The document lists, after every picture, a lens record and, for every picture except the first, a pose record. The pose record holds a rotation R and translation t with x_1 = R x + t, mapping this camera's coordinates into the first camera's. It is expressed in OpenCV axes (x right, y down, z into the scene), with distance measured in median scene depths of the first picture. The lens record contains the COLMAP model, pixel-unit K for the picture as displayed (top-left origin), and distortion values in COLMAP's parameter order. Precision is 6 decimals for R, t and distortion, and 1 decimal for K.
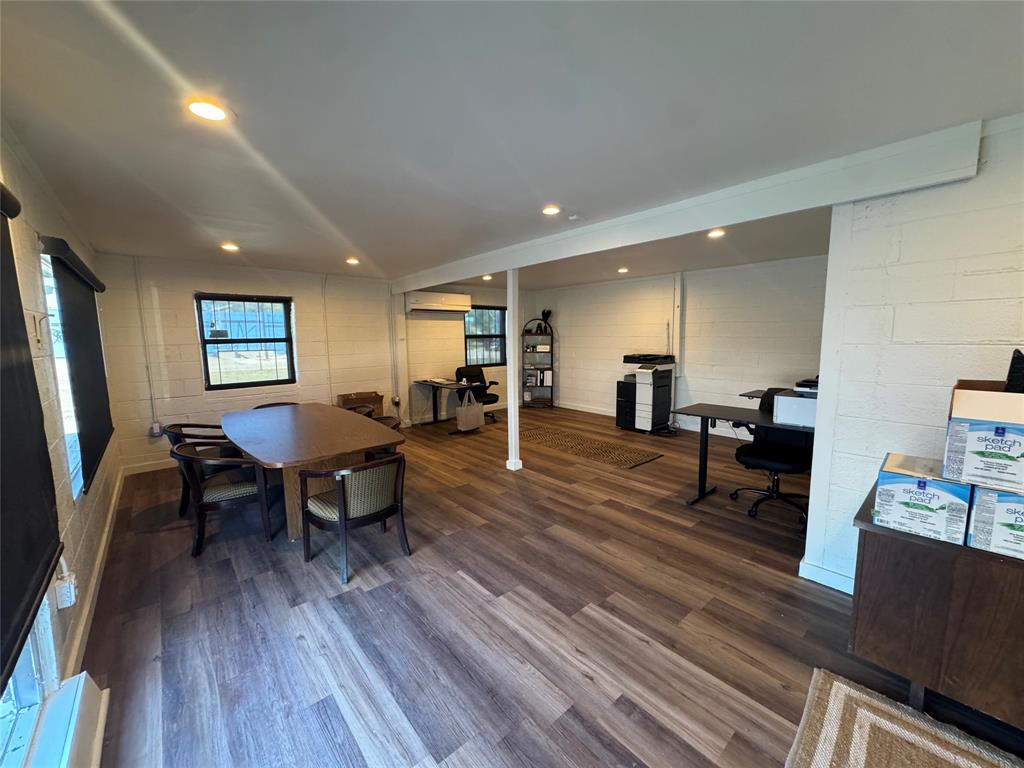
lens RADIAL K [[408.2, 0, 513.2], [0, 408.2, 383.2], [0, 0, 1]] dist [-0.002894, 0.000256]
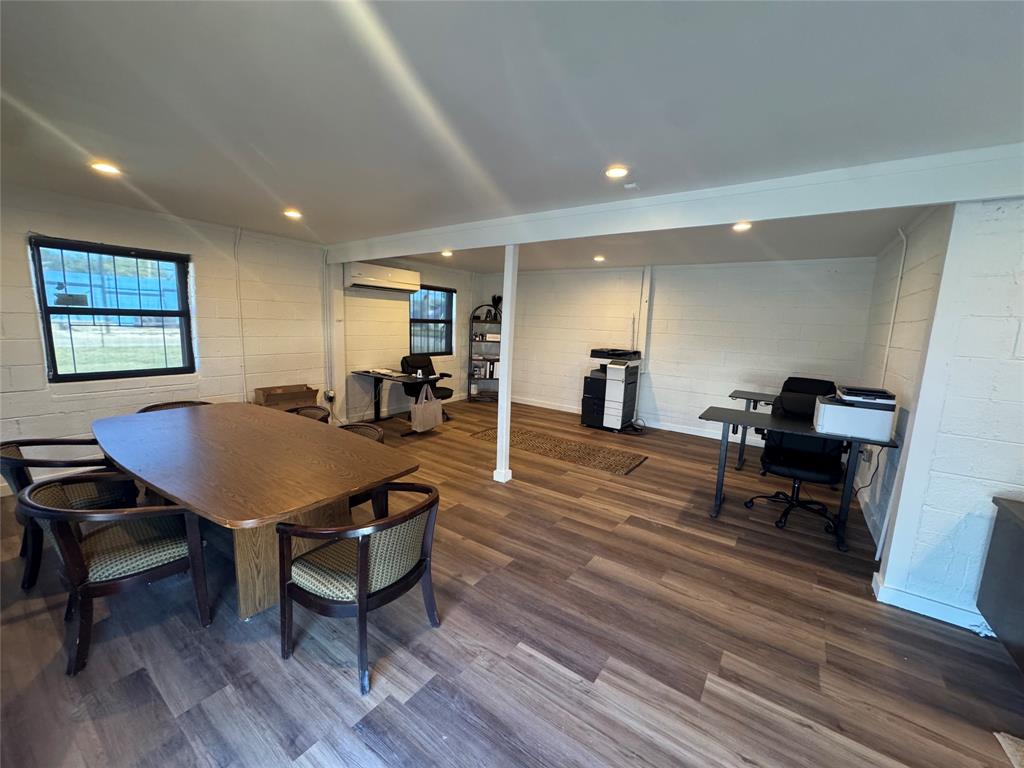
lens RADIAL K [[408.2, 0, 513.1], [0, 408.2, 382.5], [0, 0, 1]] dist [-0.002894, 0.000256]
pose [[0.969419, 0.014687, 0.244972, -0.247589], [-0.022261, 0.999355, 0.028176, -0.025910], [-0.244400, -0.032767, 0.969121, 0.223959]]
